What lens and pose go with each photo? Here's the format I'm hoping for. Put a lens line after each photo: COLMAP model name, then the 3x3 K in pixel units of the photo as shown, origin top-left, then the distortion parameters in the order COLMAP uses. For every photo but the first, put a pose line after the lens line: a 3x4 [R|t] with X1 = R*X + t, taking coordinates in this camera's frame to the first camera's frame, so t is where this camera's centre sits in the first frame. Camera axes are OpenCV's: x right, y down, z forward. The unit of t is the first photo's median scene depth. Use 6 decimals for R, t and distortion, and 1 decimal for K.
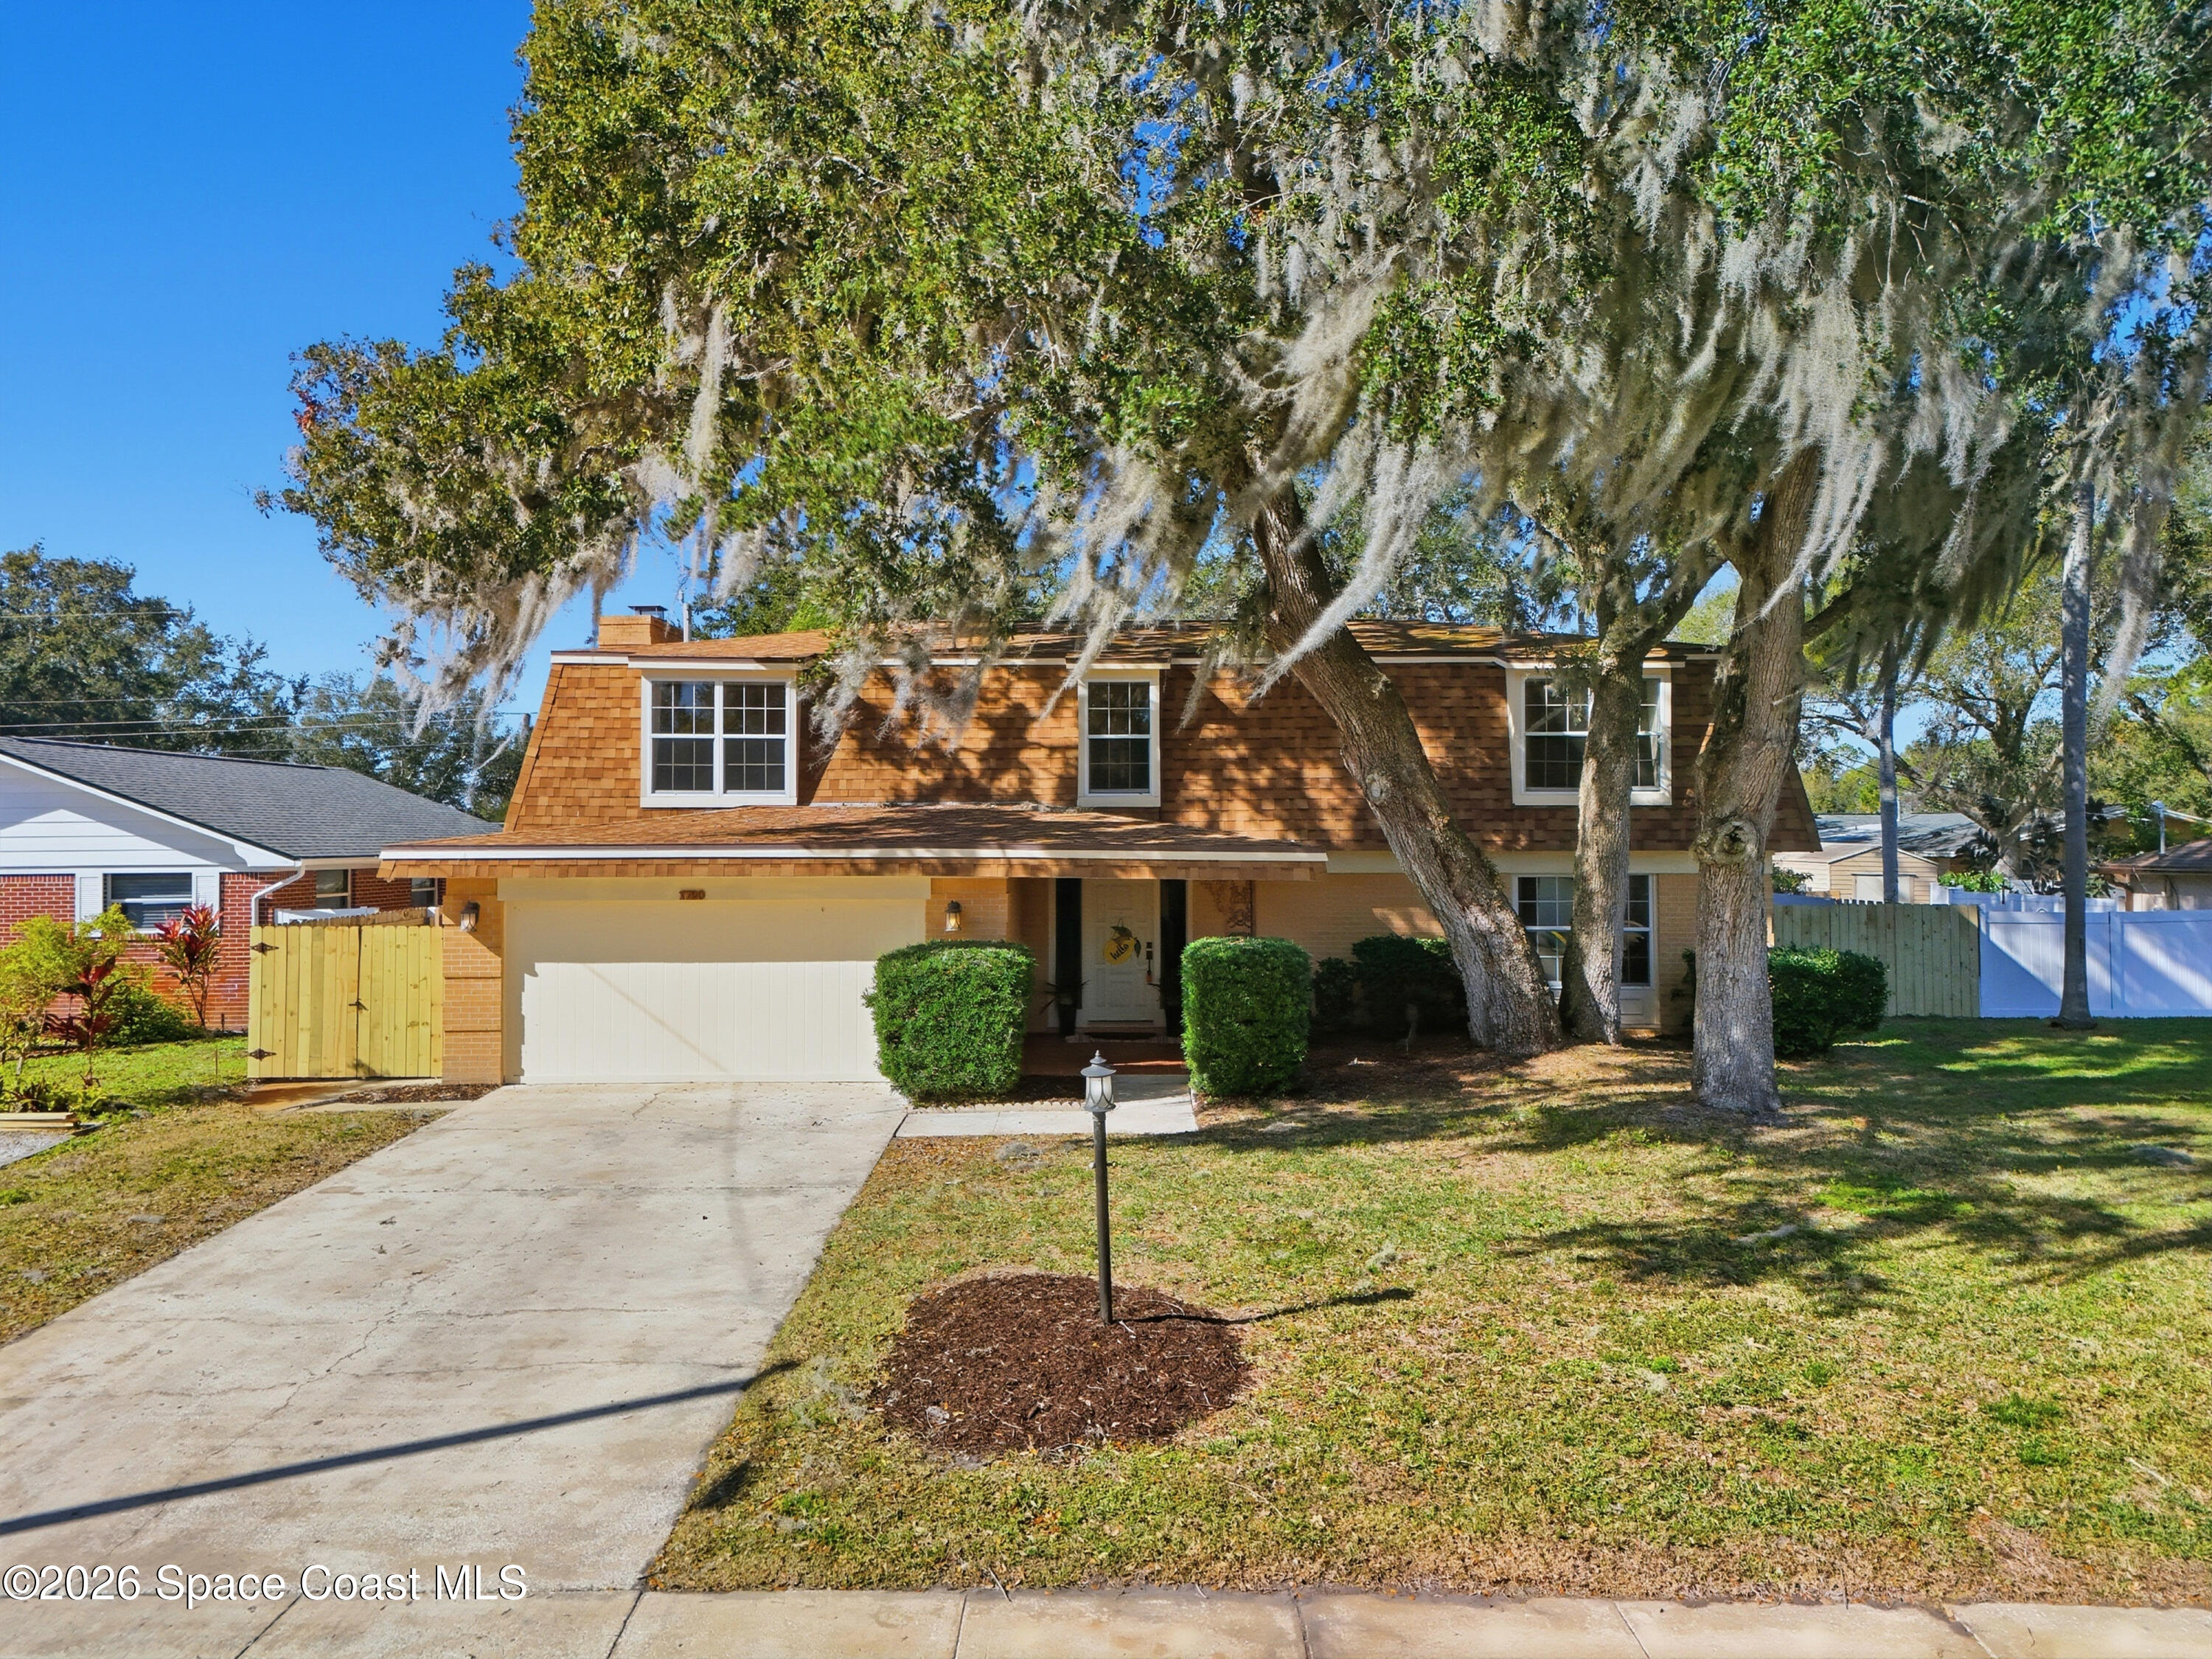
lens RADIAL K [[1644.1, 0, 1106.0], [0, 1644.1, 829.5], [0, 0, 1]] dist [0.060143, -0.007977]
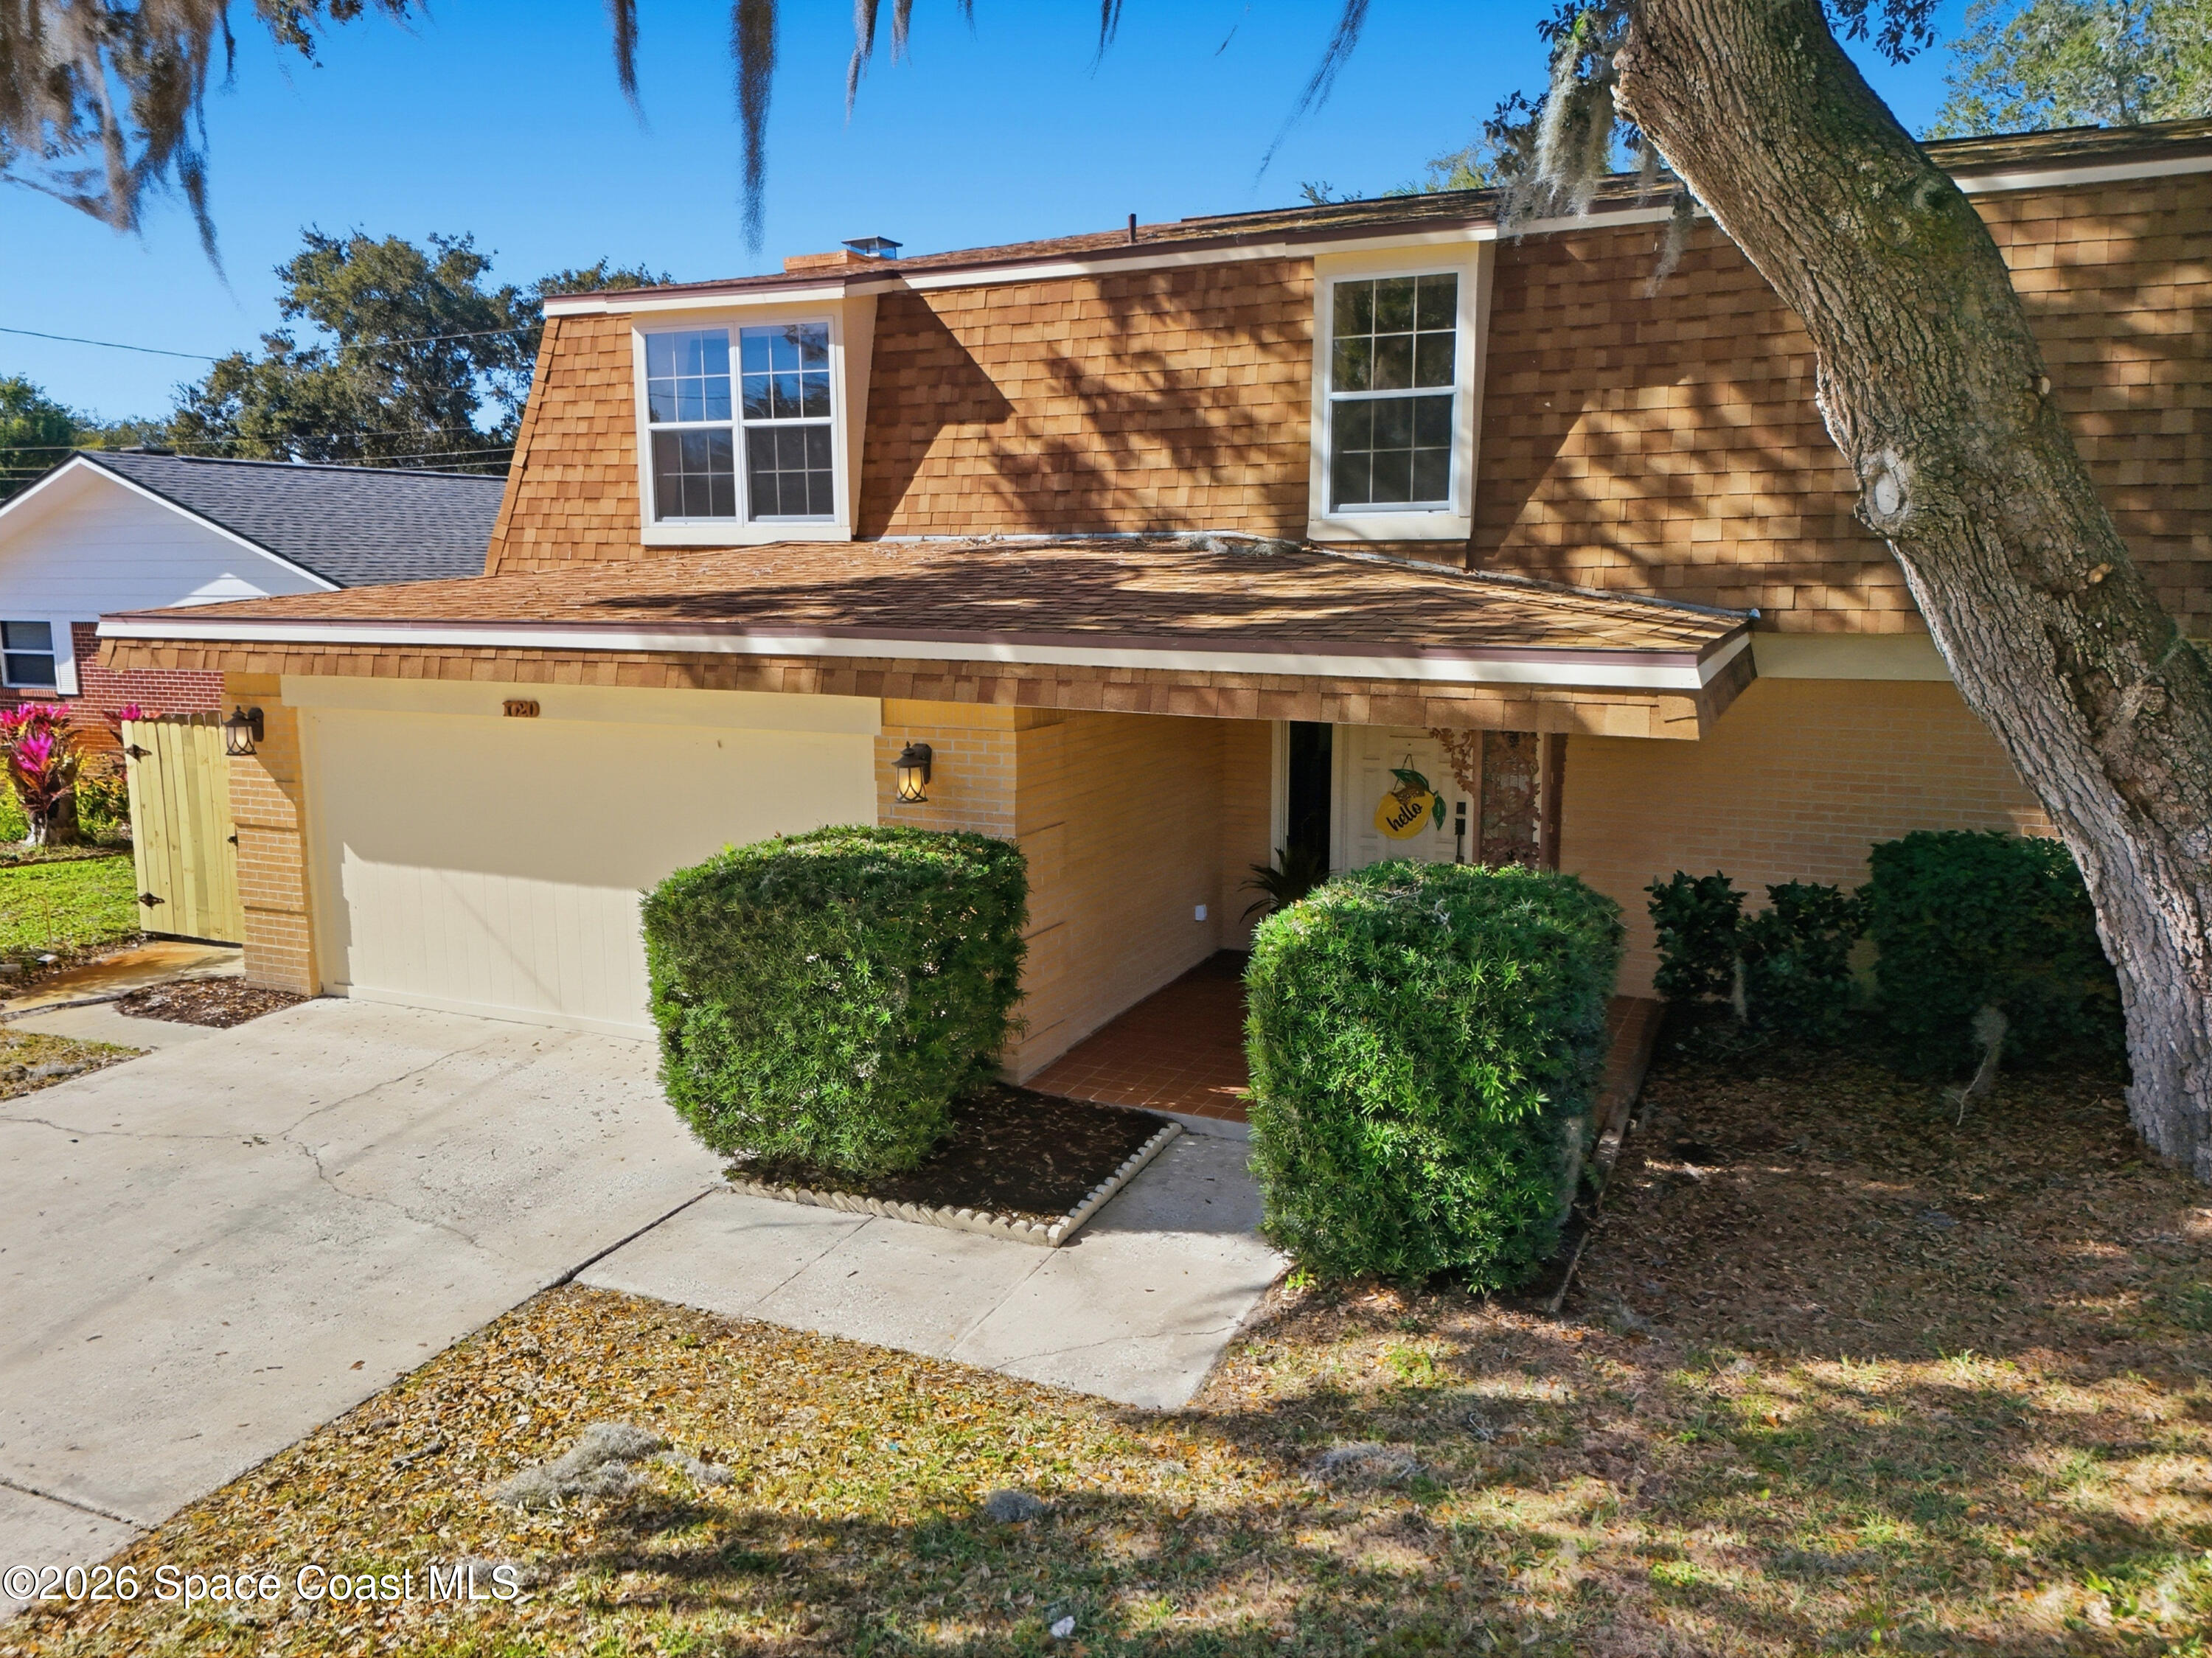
lens RADIAL K [[1640.7, 0, 1092.4], [0, 1640.7, 826.1], [0, 0, 1]] dist [0.055881, -0.005978]
pose [[0.905592, 0.065996, -0.418984, 0.154957], [0.006294, 0.985621, 0.168853, -0.014257], [0.424103, -0.155549, 0.892155, 0.539082]]
